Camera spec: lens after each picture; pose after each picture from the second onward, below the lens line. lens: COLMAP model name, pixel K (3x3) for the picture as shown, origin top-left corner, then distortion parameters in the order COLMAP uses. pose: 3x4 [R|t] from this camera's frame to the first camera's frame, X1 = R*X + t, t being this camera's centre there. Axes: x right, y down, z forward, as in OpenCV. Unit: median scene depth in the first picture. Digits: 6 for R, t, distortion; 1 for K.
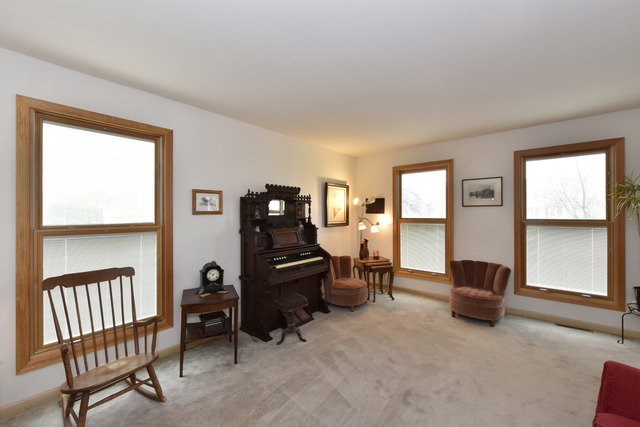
lens RADIAL K [[251.5, 0, 327.0], [0, 251.5, 211.1], [0, 0, 1]] dist [-0.008751, -0.000460]
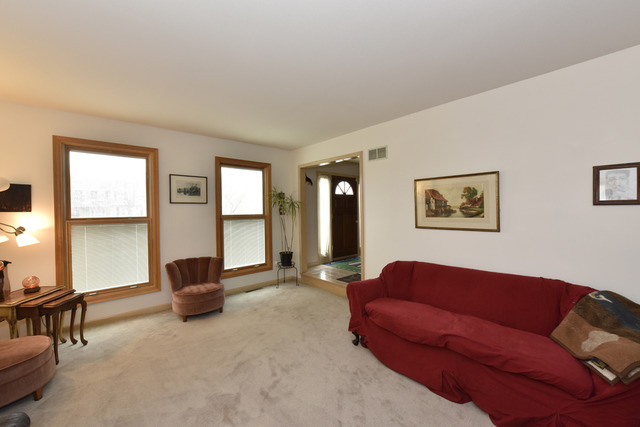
lens RADIAL K [[251.5, 0, 321.7], [0, 251.5, 212.8], [0, 0, 1]] dist [-0.008751, -0.000460]
pose [[0.144376, -0.009150, 0.989481, -0.329540], [0.000012, 0.999957, 0.009245, 0.009477], [-0.989523, -0.001323, 0.144370, 0.355587]]
